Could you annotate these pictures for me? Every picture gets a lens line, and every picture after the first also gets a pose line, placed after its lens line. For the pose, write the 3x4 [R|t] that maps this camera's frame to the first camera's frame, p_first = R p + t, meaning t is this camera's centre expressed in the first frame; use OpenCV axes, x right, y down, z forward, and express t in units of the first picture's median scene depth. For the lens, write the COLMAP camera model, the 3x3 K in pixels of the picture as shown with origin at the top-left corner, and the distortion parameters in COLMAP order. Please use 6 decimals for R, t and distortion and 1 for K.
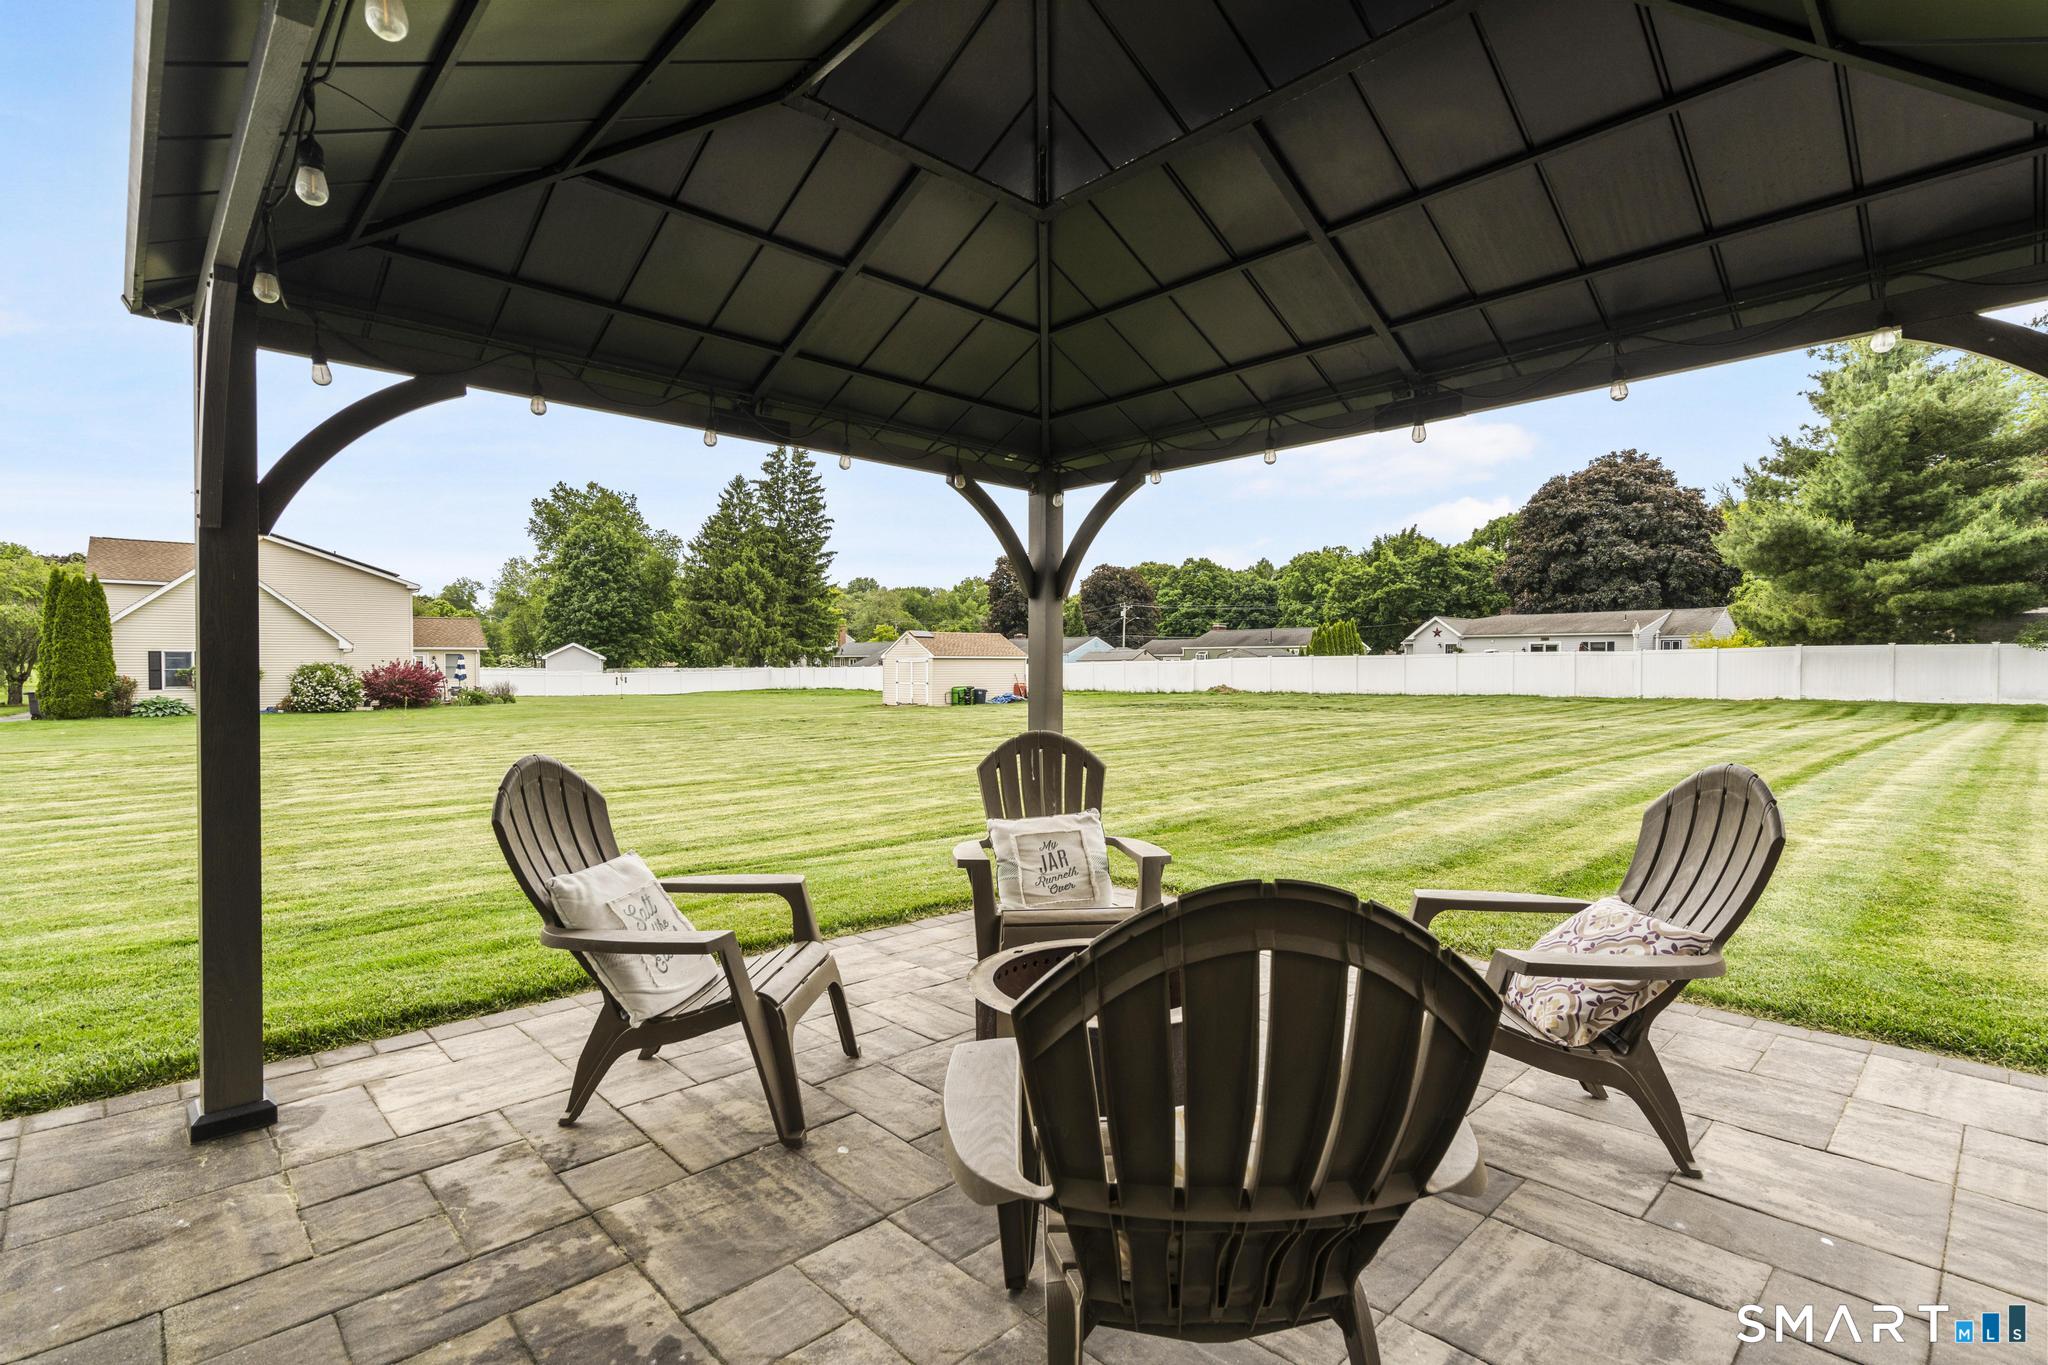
lens RADIAL K [[963.8, 0, 1024.0], [0, 963.8, 682.5], [0, 0, 1]] dist [0.001052, 0.000279]
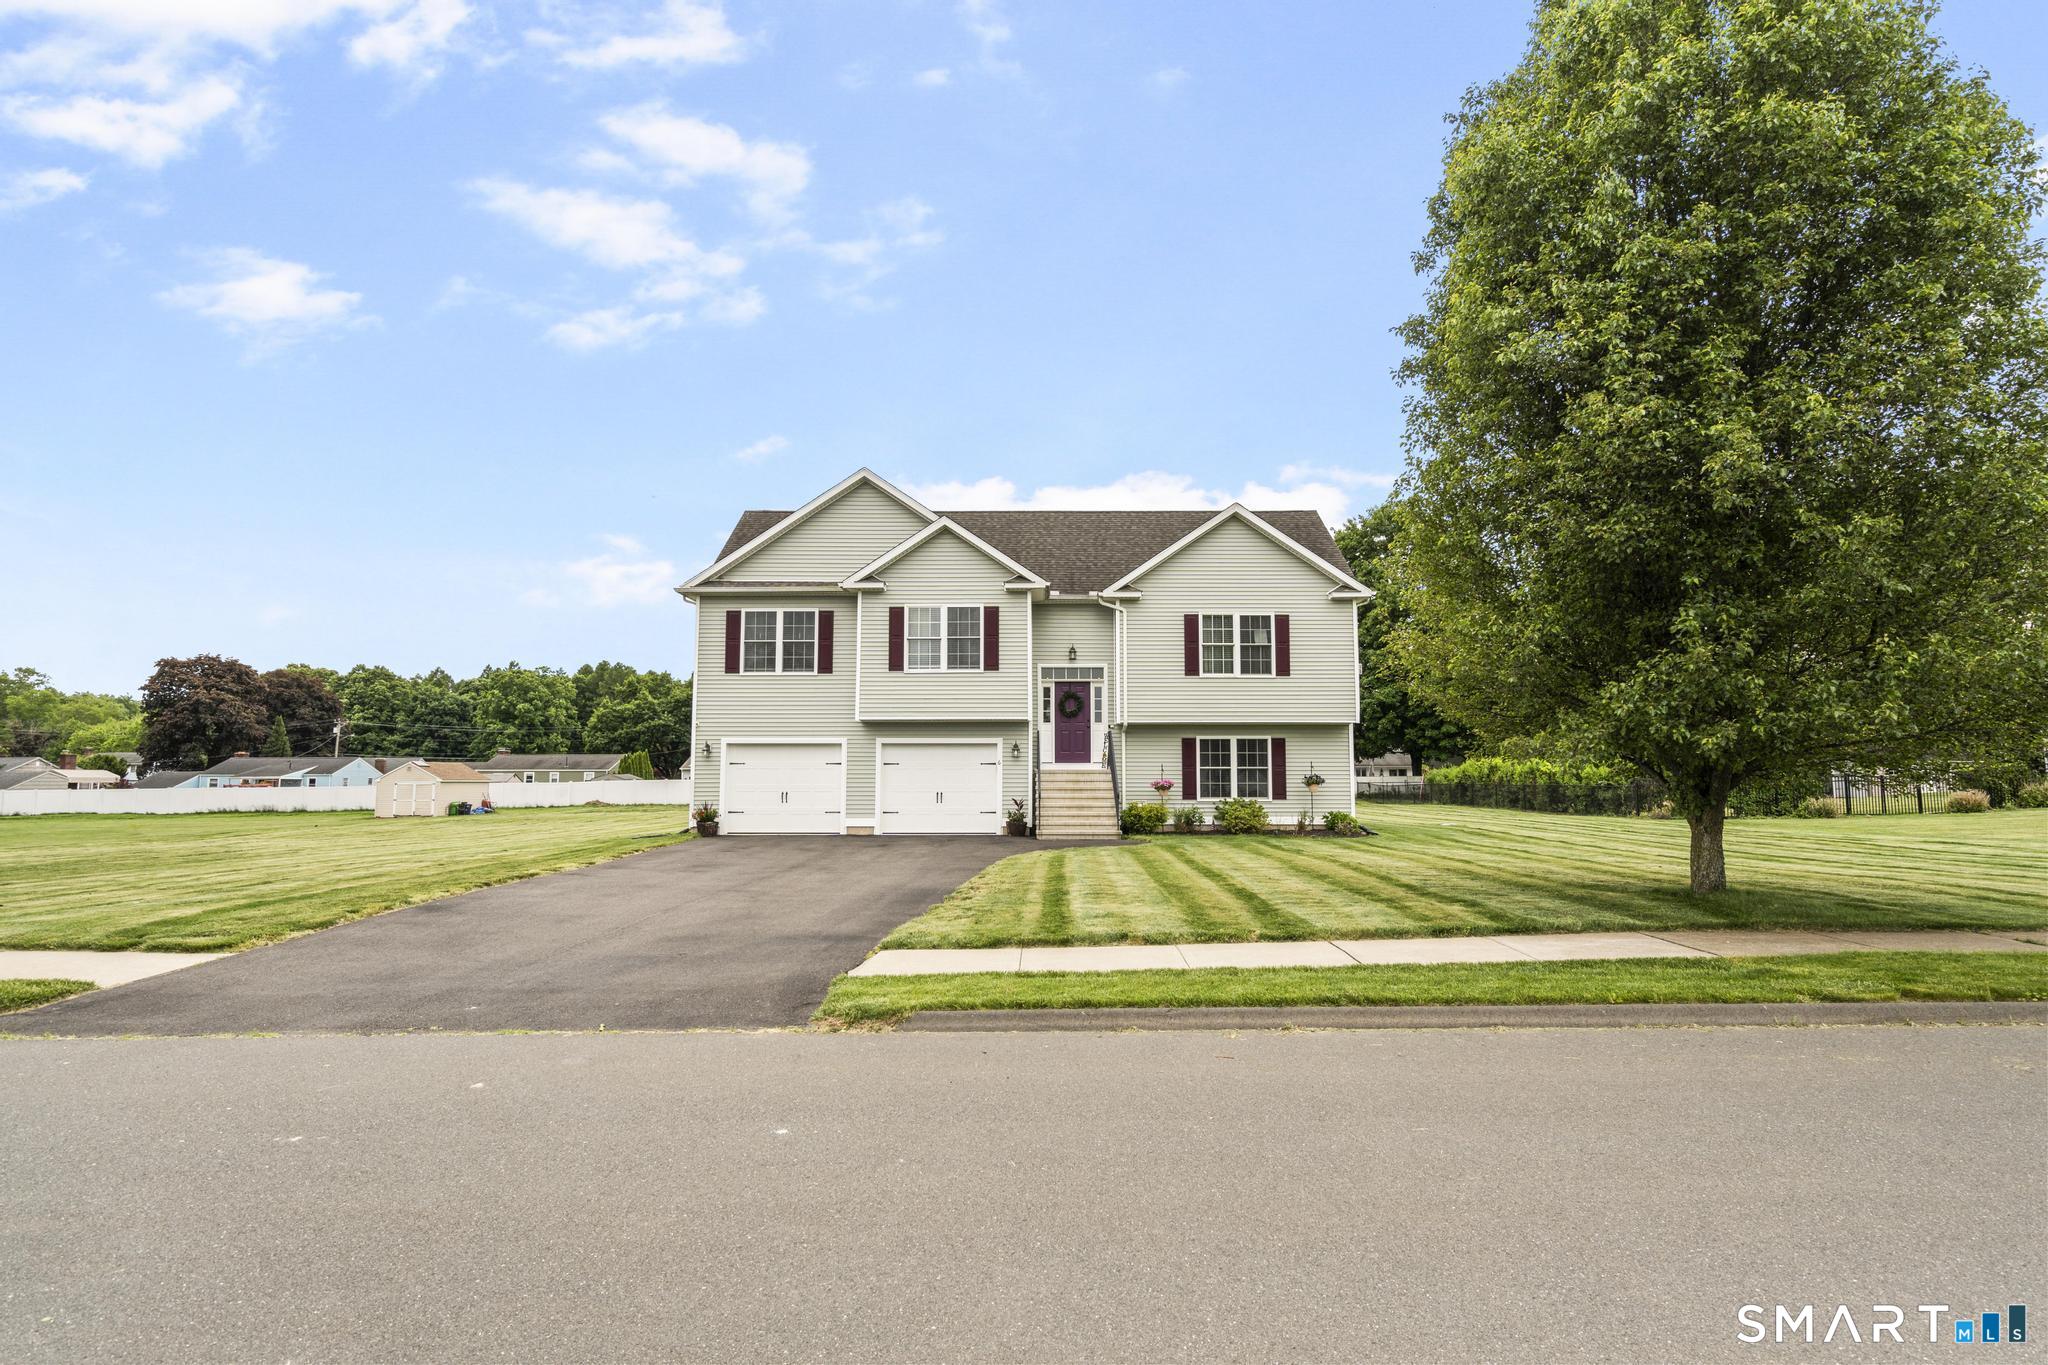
lens RADIAL K [[1066.9, 0, 1024.0], [0, 1066.9, 682.5], [0, 0, 1]] dist [0.000518, 0.000067]
pose [[0.692545, 0.066753, 0.718279, -0.121354], [0.014693, 0.994197, -0.106562, 0.001744], [-0.721225, 0.084353, 0.687546, -0.130582]]
